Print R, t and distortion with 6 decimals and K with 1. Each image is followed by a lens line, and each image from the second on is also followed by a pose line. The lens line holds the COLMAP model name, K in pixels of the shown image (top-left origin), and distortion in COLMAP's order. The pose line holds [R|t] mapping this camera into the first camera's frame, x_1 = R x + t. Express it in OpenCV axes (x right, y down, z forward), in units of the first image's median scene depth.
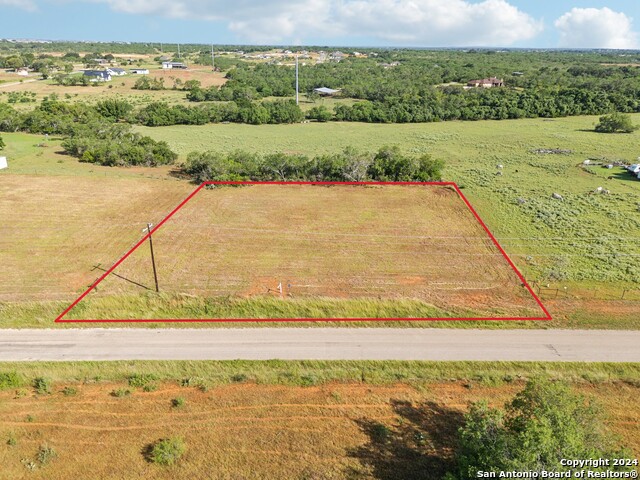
lens RADIAL K [[544.6, 0, 320.0], [0, 544.6, 240.0], [0, 0, 1]] dist [0.085923, -0.125327]
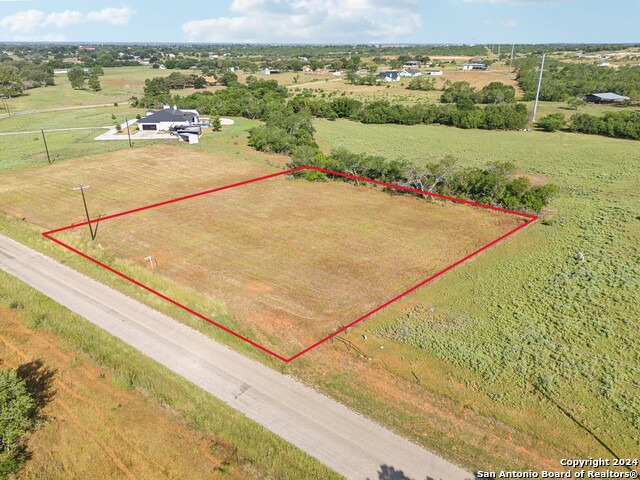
lens RADIAL K [[544.6, 0, 320.0], [0, 544.6, 240.0], [0, 0, 1]] dist [0.085923, -0.125327]
pose [[0.744626, 0.207045, -0.634559, 0.331254], [-0.208787, 0.975218, 0.073195, -0.040128], [0.633988, 0.077985, 0.769401, 0.125977]]
